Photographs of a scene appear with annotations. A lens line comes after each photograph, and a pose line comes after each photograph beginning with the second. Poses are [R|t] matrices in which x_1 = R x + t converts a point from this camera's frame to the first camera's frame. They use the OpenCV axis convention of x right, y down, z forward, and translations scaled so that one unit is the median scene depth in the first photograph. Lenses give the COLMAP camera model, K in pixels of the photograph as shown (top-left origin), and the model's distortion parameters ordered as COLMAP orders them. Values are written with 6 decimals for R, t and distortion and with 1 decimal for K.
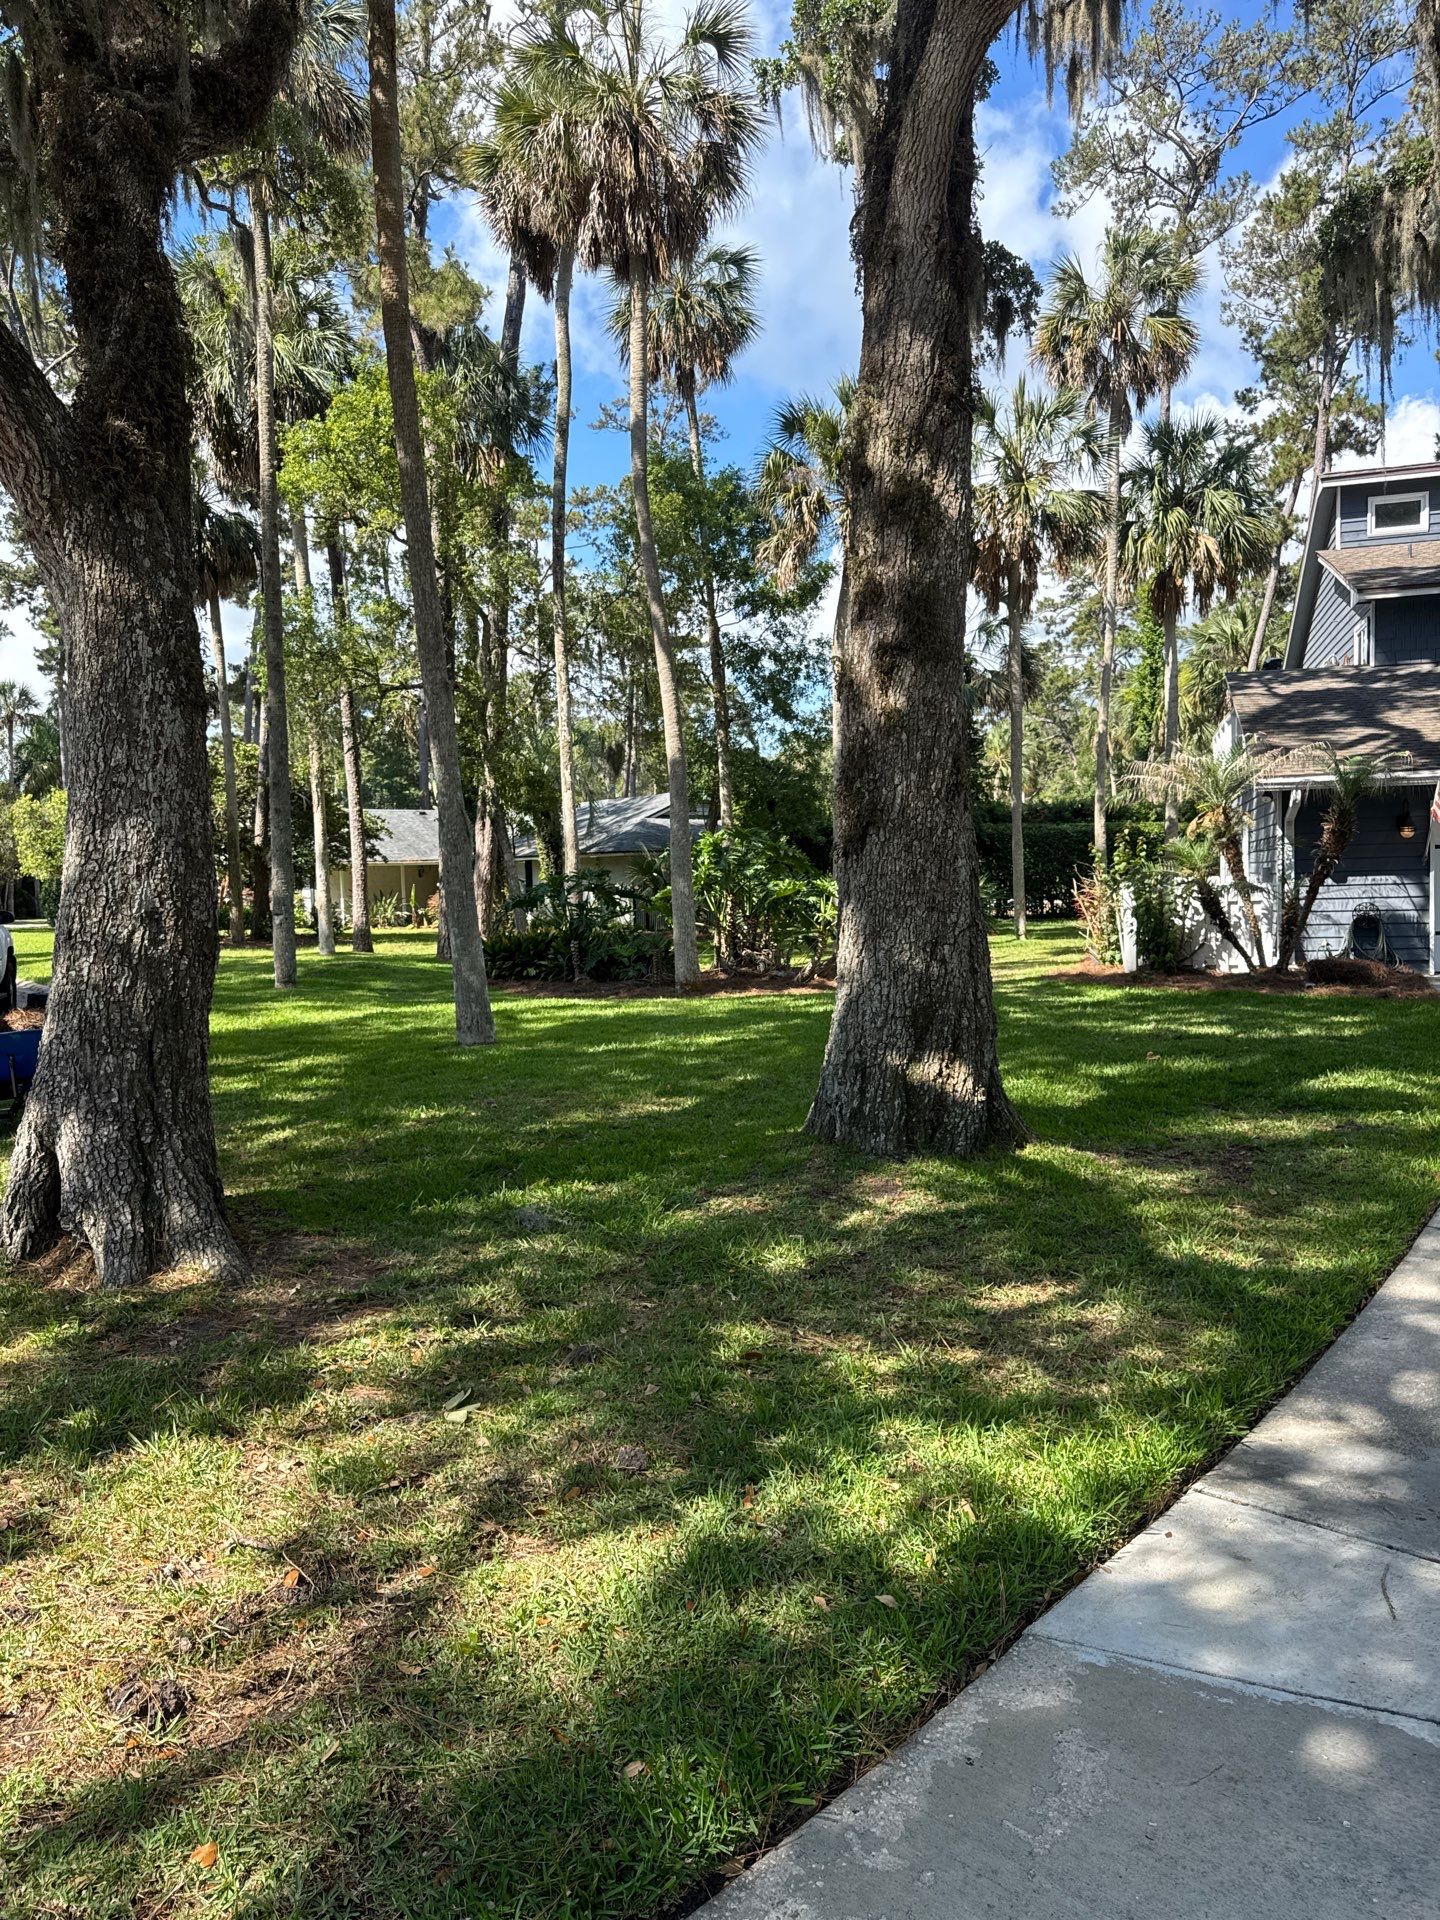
lens RADIAL K [[1366.2, 0, 733.9], [0, 1366.2, 963.5], [0, 0, 1]] dist [0.004494, -0.005060]
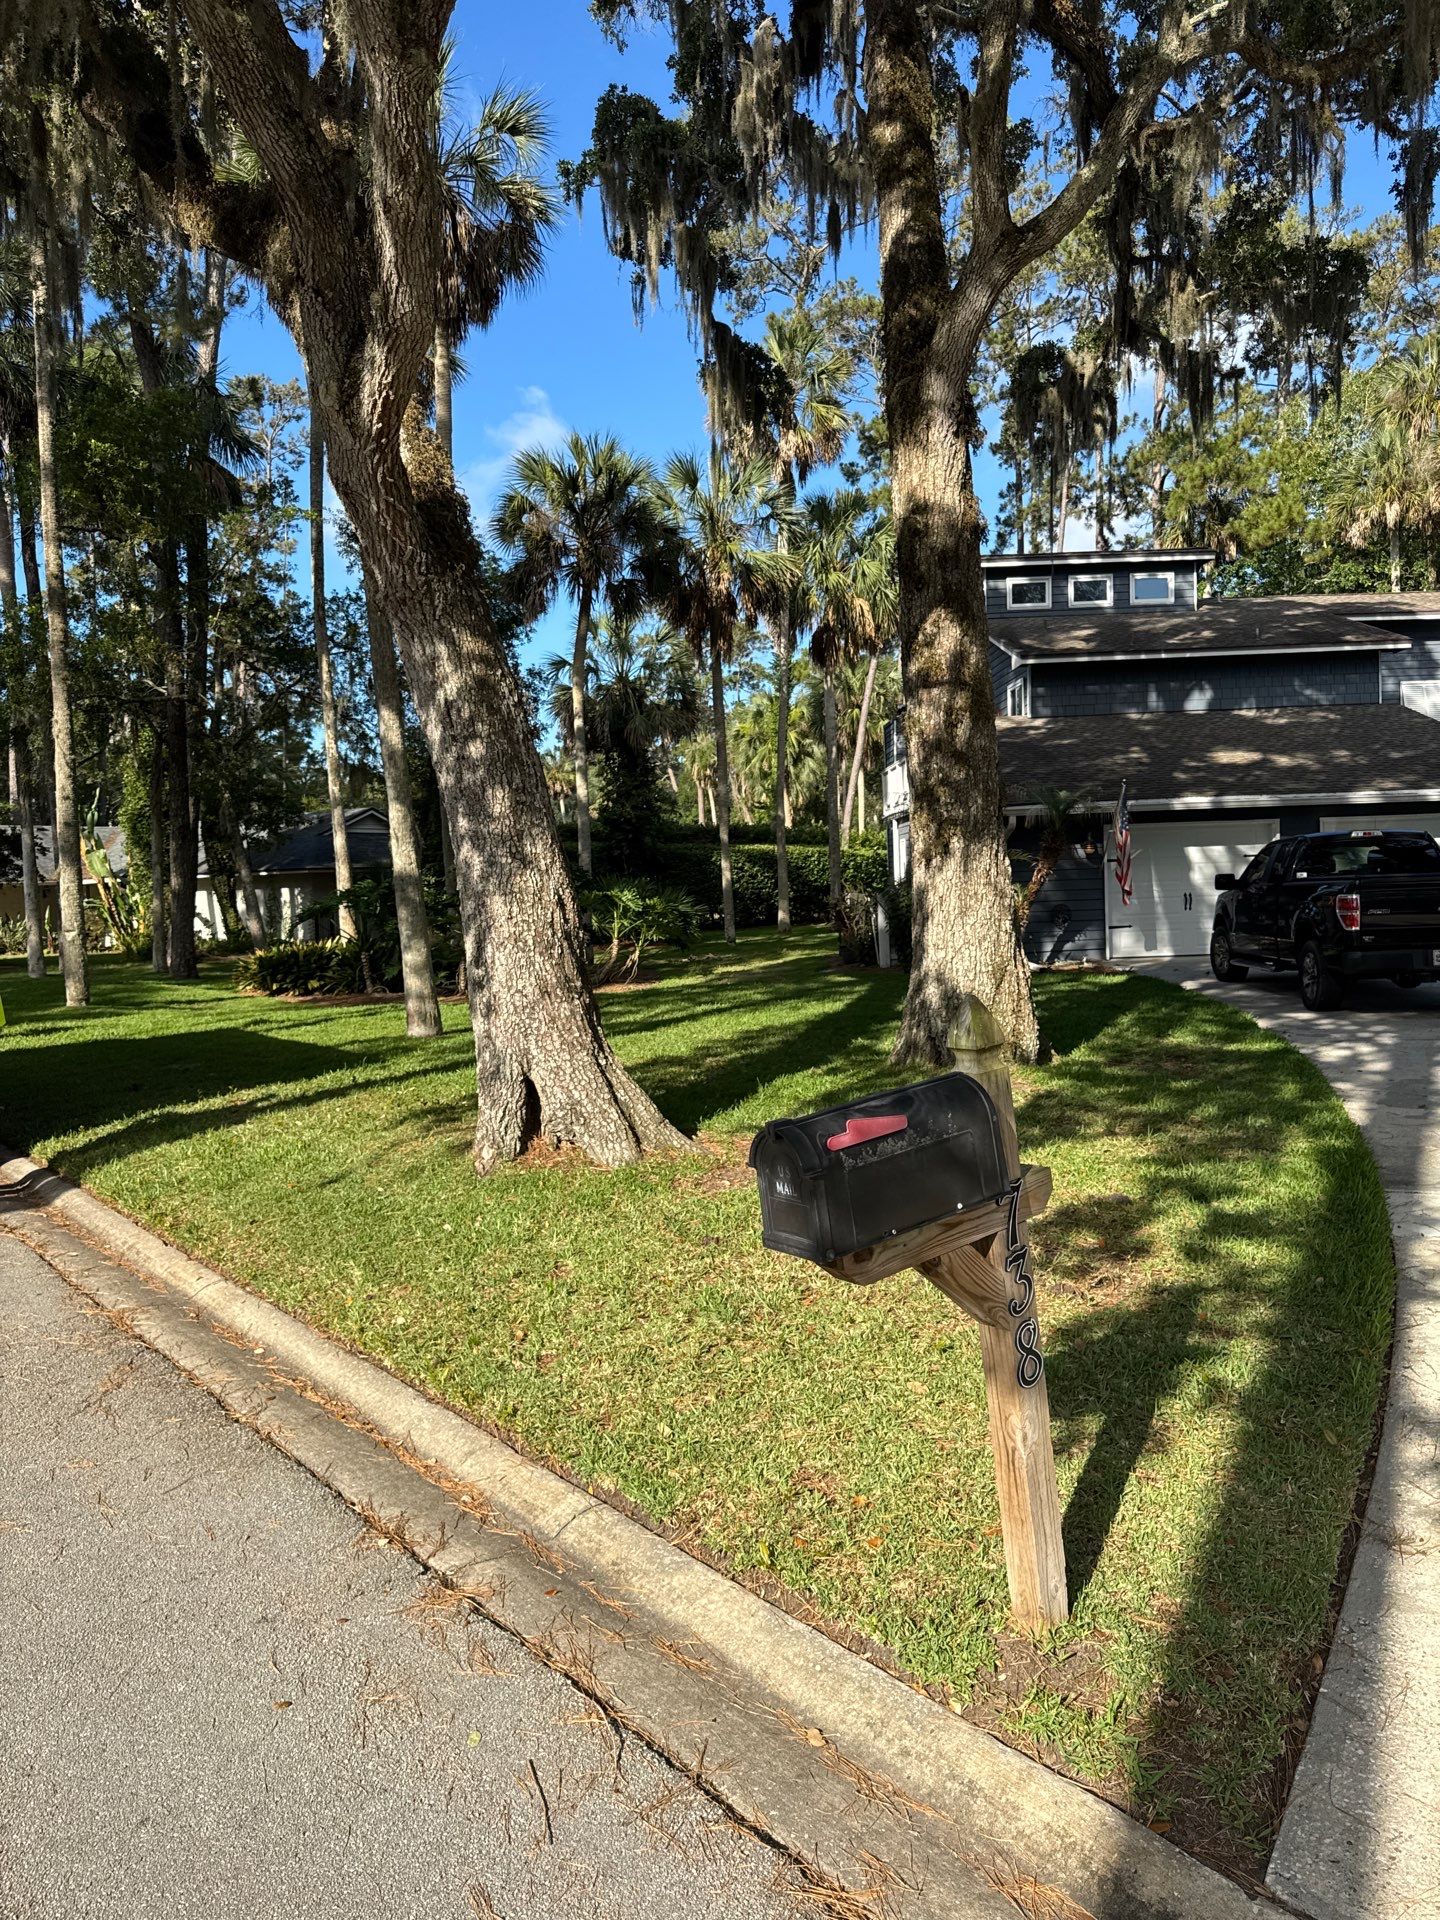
lens RADIAL K [[1366.2, 0, 733.9], [0, 1366.2, 963.5], [0, 0, 1]] dist [0.004494, -0.005060]
pose [[0.947664, -0.019500, 0.318672, -0.167137], [0.025305, 0.999581, -0.014084, 0.012171], [-0.318264, 0.021411, 0.947760, -0.067716]]
